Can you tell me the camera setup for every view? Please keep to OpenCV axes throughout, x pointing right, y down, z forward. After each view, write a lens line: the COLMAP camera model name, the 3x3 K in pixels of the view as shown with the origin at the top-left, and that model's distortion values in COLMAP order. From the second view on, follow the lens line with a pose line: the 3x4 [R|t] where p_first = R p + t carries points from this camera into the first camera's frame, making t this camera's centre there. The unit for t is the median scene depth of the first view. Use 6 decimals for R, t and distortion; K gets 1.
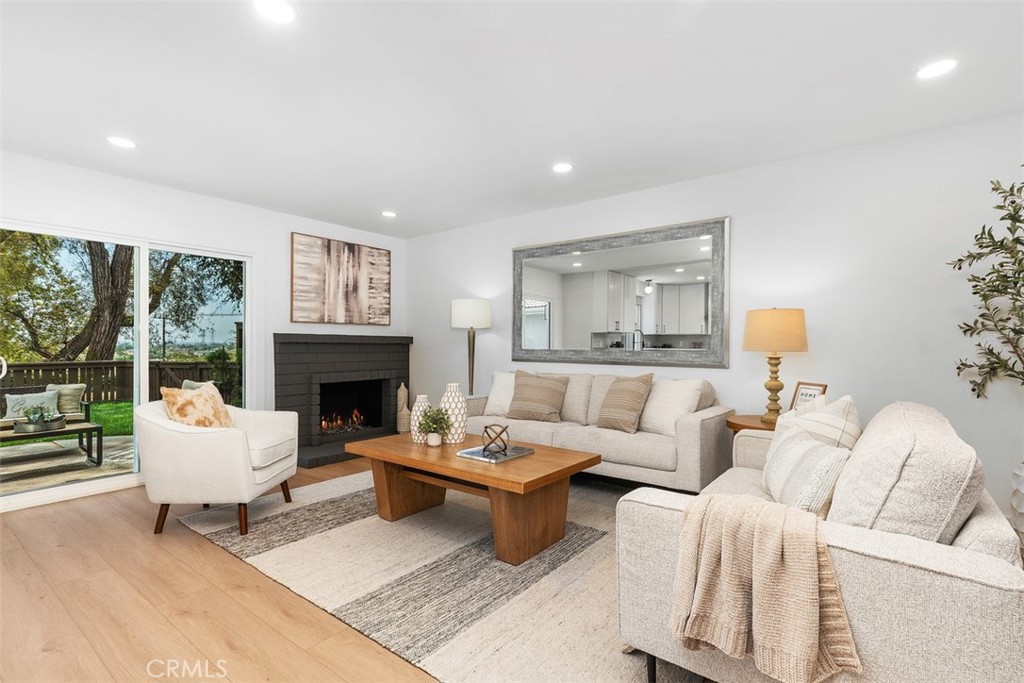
lens RADIAL K [[472.4, 0, 504.7], [0, 472.4, 345.5], [0, 0, 1]] dist [0.006872, -0.002130]
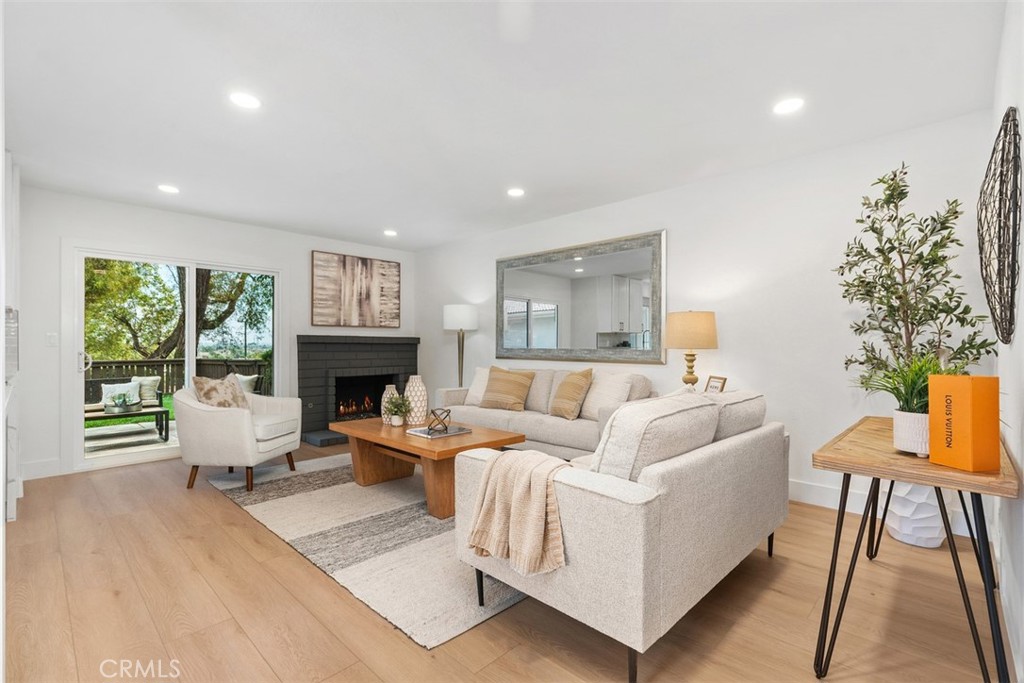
lens RADIAL K [[472.4, 0, 517.4], [0, 472.4, 341.5], [0, 0, 1]] dist [0.006872, -0.002130]
pose [[0.992659, -0.002412, -0.120926, 0.219021], [0.001166, 0.999946, -0.010373, 0.004080], [0.120945, 0.010156, 0.992607, -0.129236]]
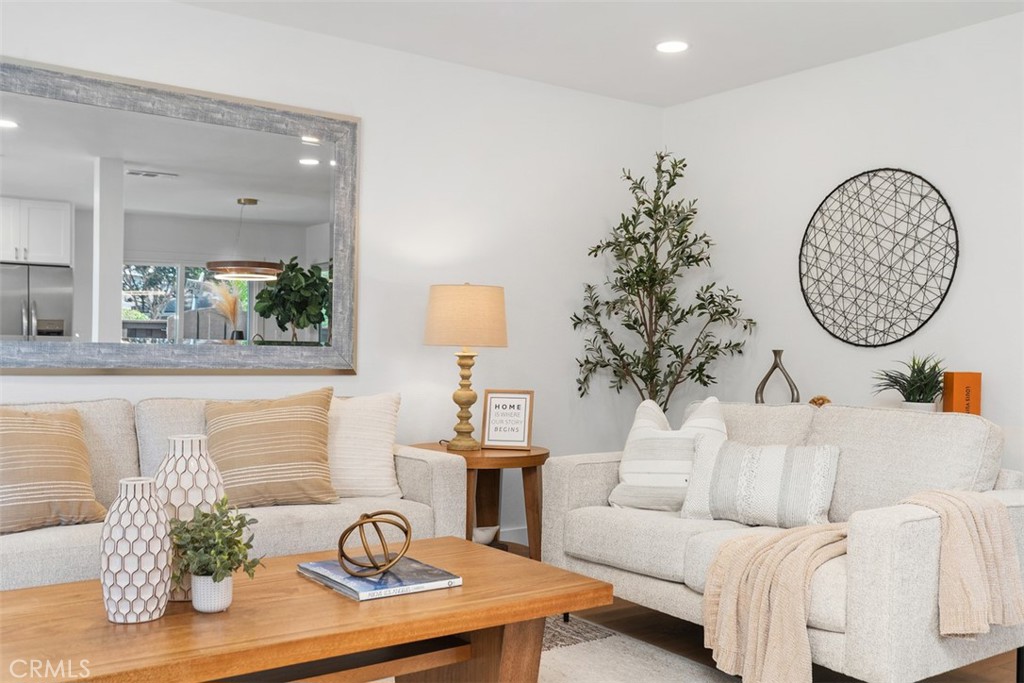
lens RADIAL K [[933.2, 0, 517.9], [0, 933.2, 344.1], [0, 0, 1]] dist [0.033336, 0.000000]
pose [[0.290271, 0.001508, 0.956943, -0.511042], [-0.015815, 0.999870, 0.003222, 0.002310], [-0.956814, -0.016069, 0.290257, 0.401336]]
